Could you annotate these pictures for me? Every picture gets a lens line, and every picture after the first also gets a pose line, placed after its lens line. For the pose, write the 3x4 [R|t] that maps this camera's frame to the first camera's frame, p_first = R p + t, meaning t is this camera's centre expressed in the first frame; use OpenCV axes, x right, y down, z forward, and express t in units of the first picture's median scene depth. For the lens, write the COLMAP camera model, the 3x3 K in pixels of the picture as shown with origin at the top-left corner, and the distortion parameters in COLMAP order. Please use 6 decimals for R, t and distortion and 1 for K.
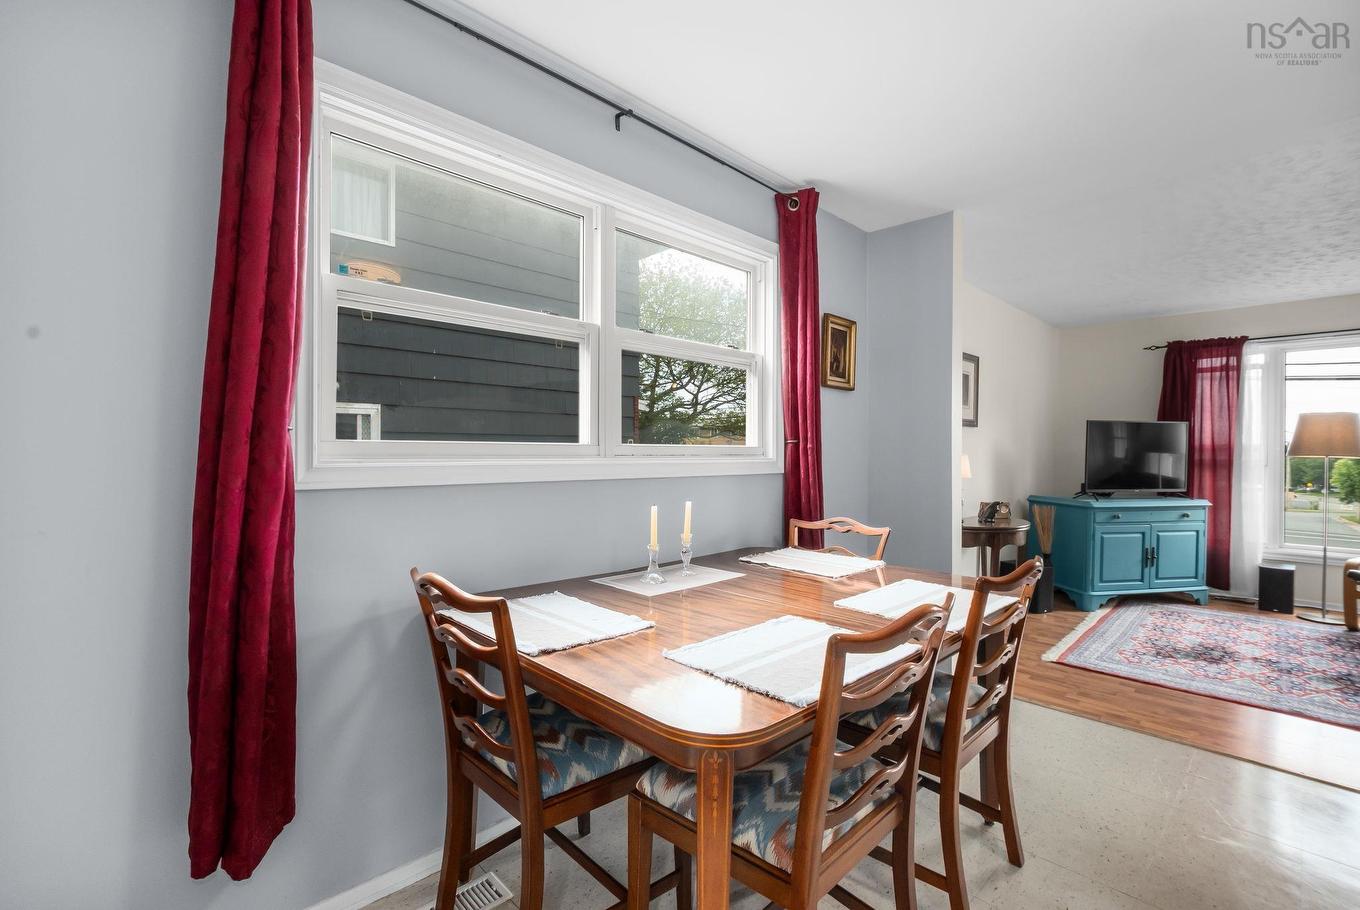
lens RADIAL K [[602.1, 0, 679.8], [0, 602.1, 457.5], [0, 0, 1]] dist [0.004152, -0.003844]
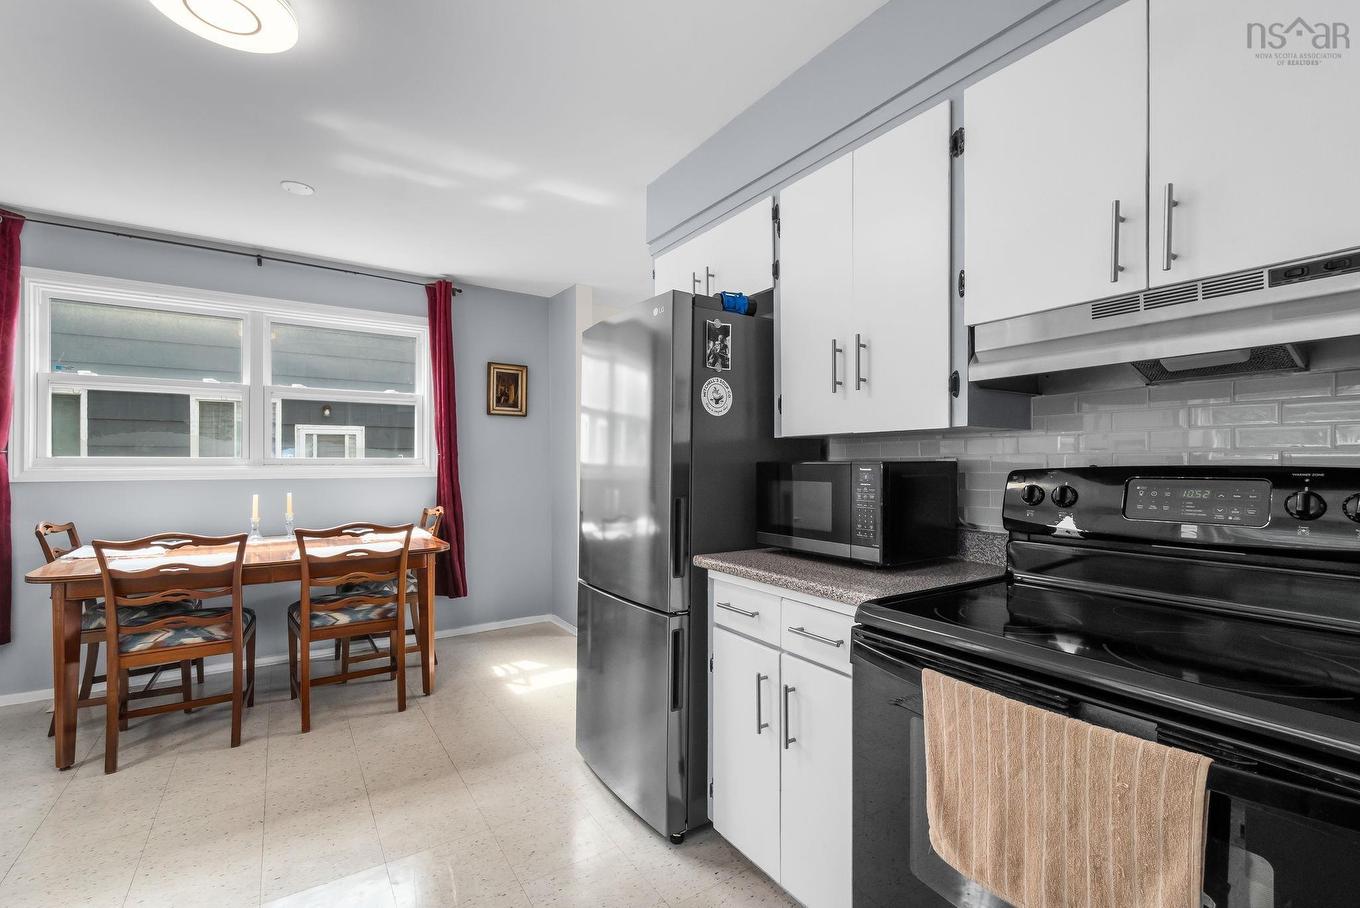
lens RADIAL K [[602.1, 0, 681.2], [0, 602.1, 458.7], [0, 0, 1]] dist [0.004152, -0.003844]
pose [[0.983575, -0.007307, -0.180352, 0.905242], [0.004427, 0.999856, -0.016363, 0.007342], [0.180446, 0.015296, 0.983466, -0.276310]]
